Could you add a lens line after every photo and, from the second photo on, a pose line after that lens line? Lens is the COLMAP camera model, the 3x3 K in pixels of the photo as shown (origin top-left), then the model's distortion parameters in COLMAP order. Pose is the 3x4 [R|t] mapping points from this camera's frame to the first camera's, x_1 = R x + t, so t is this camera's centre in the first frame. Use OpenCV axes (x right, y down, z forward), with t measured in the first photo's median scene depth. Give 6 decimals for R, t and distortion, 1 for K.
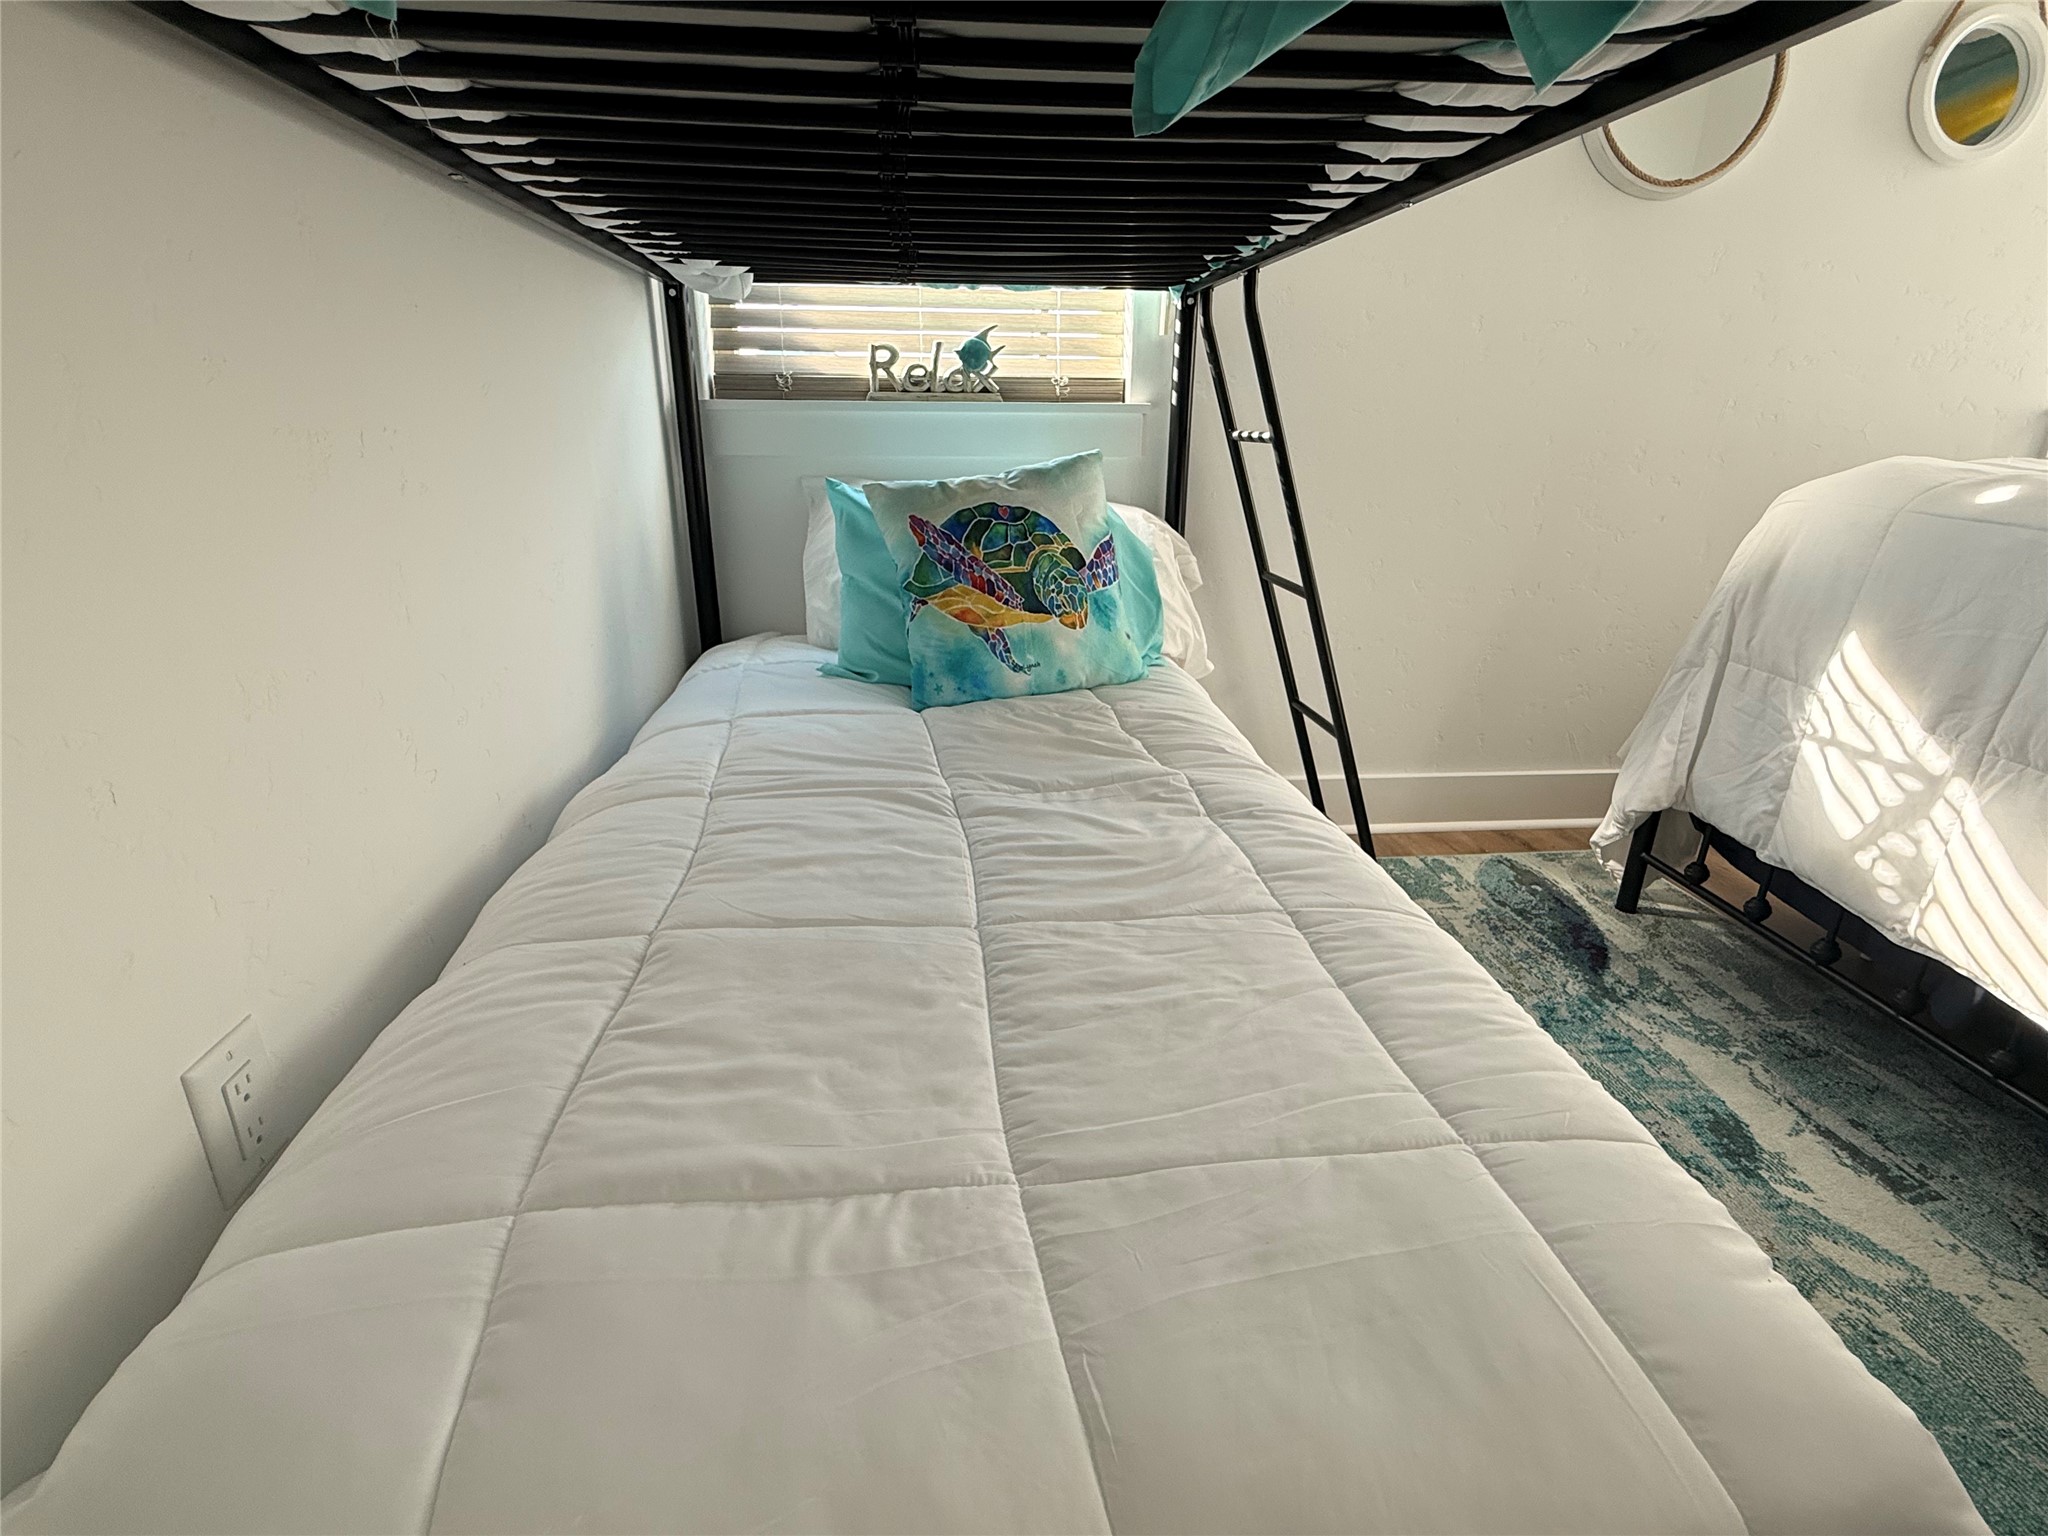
lens RADIAL K [[1011.4, 0, 1017.7], [0, 1011.4, 768.1], [0, 0, 1]] dist [0.005215, 0.000246]
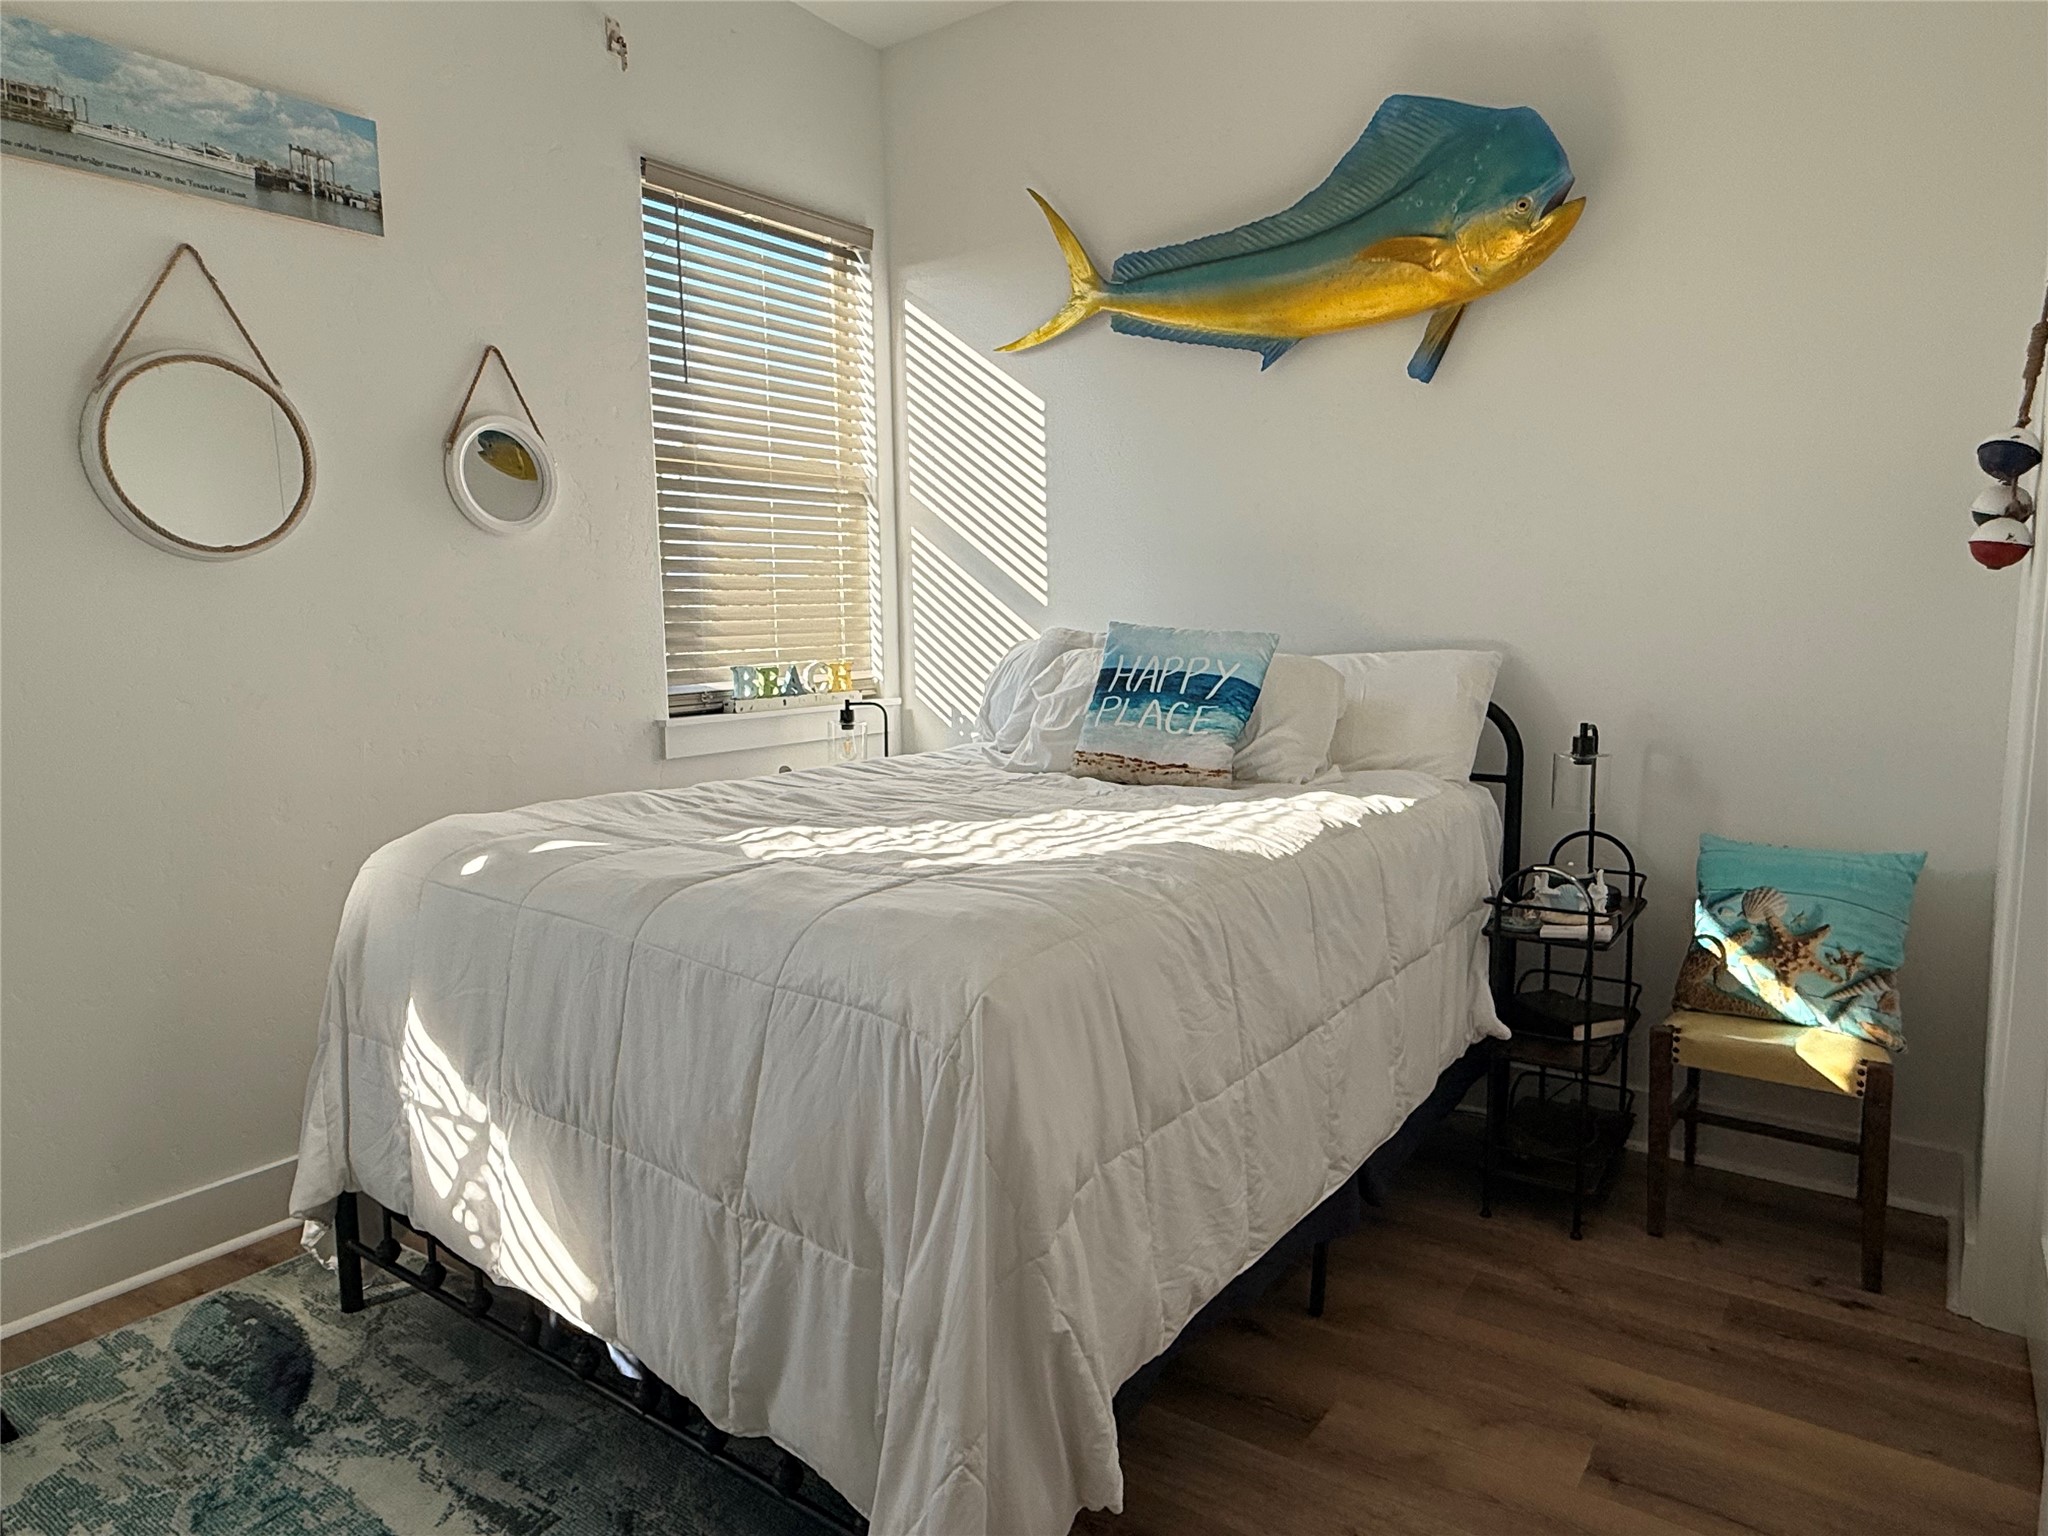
lens RADIAL K [[1279.5, 0, 1028.9], [0, 1279.5, 771.5], [0, 0, 1]] dist [0.017784, 0.001971]
pose [[0.665233, -0.117313, 0.737362, 0.242056], [0.273658, 0.957163, -0.094607, -0.047618], [-0.694677, 0.264721, 0.668840, -0.333715]]
